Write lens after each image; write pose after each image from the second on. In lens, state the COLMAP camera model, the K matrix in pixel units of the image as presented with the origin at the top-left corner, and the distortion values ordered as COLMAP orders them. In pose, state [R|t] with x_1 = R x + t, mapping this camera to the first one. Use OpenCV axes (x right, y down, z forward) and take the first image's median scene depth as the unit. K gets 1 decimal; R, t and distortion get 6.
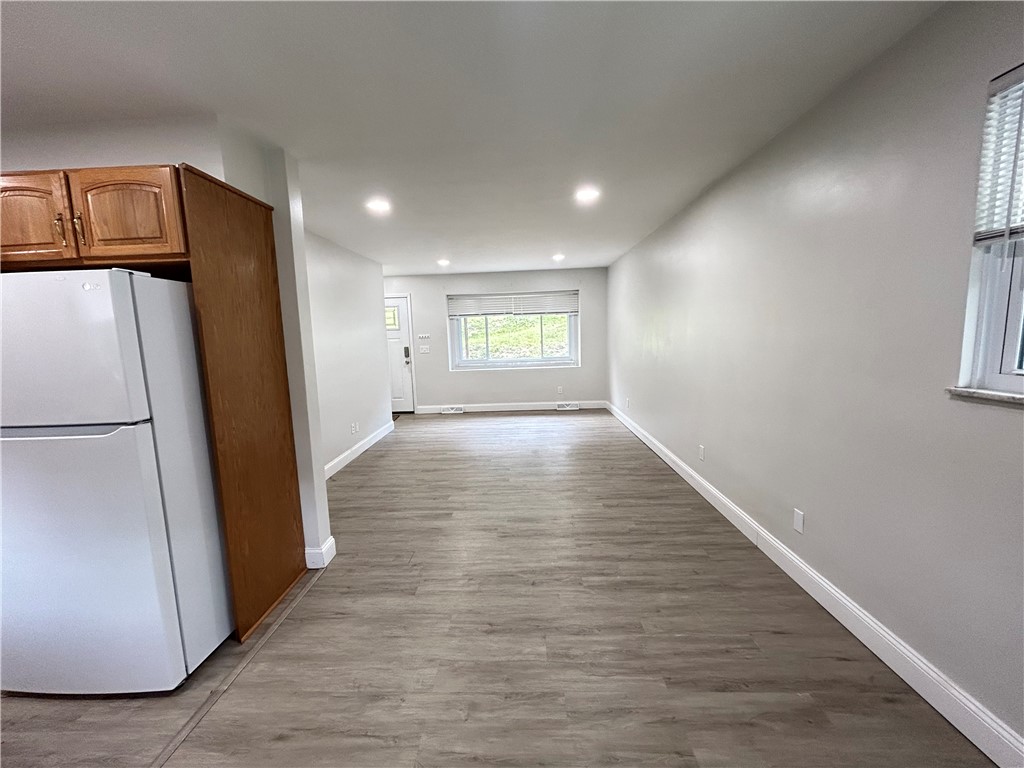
lens RADIAL K [[414.9, 0, 510.9], [0, 414.9, 386.4], [0, 0, 1]] dist [-0.003519, 0.001800]
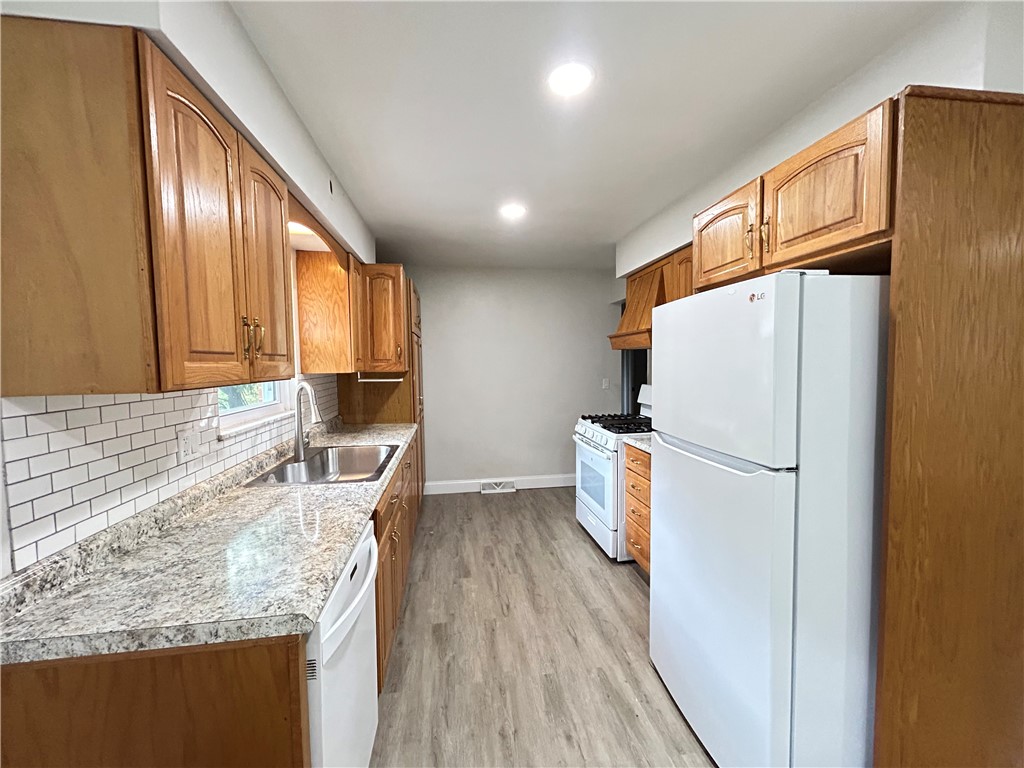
lens RADIAL K [[414.9, 0, 510.8], [0, 414.9, 385.5], [0, 0, 1]] dist [-0.003519, 0.001800]
pose [[0.175660, 0.085628, -0.980720, -0.172100], [-0.111319, 0.991548, 0.066635, -0.042108], [0.978137, 0.097467, 0.183708, 0.244260]]
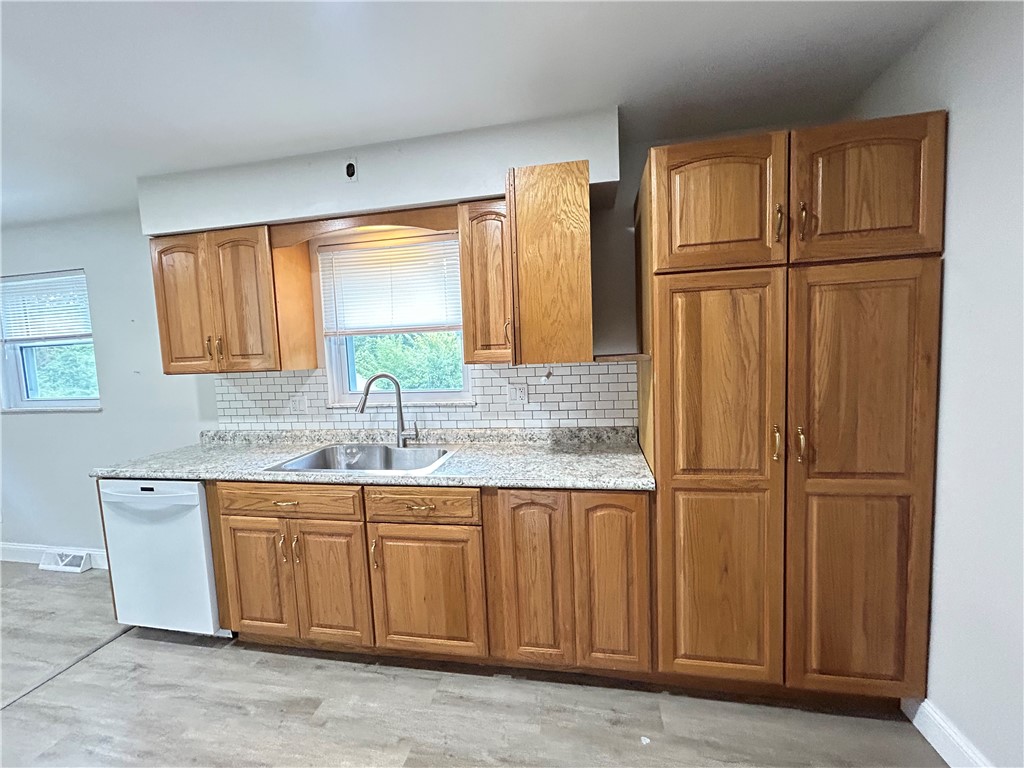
lens RADIAL K [[414.9, 0, 505.6], [0, 414.9, 384.3], [0, 0, 1]] dist [-0.003519, 0.001800]
pose [[-0.985538, 0.058039, 0.159204, -1.627502], [0.088760, 0.977128, 0.193241, -0.073088], [-0.144348, 0.204577, -0.968149, 0.876732]]
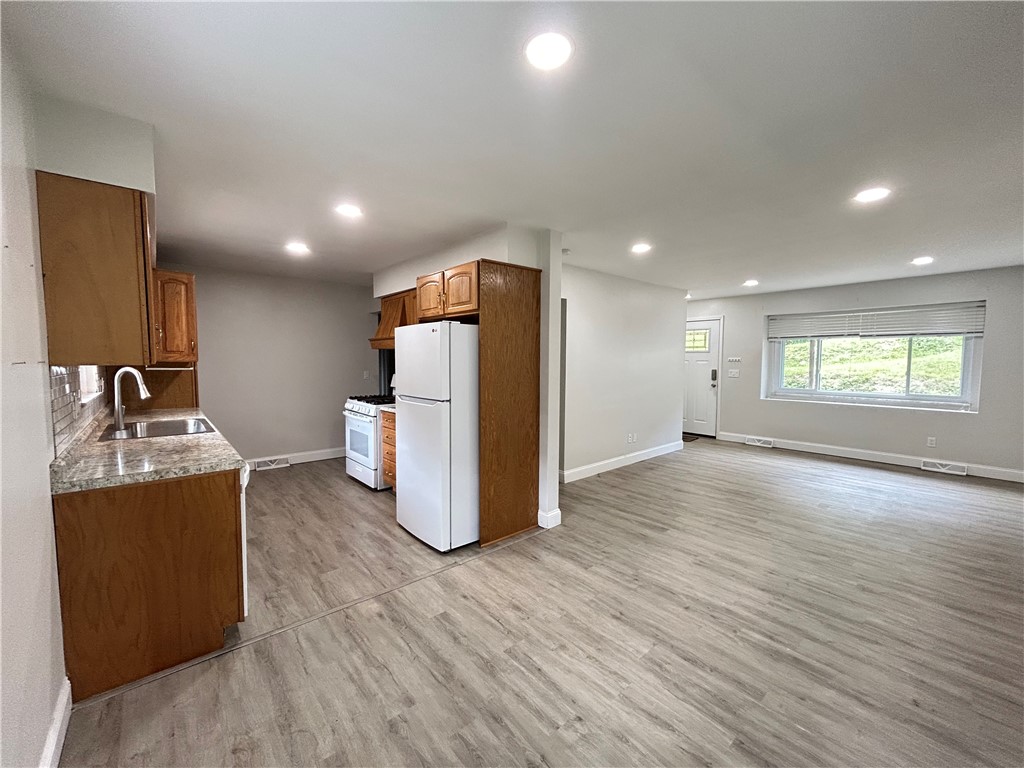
lens RADIAL K [[414.9, 0, 510.1], [0, 414.9, 385.8], [0, 0, 1]] dist [-0.003519, 0.001800]
pose [[0.674470, 0.083628, -0.733551, 0.465738], [-0.117566, 0.993052, 0.005114, -0.017981], [0.728882, 0.082791, 0.679615, -0.047428]]
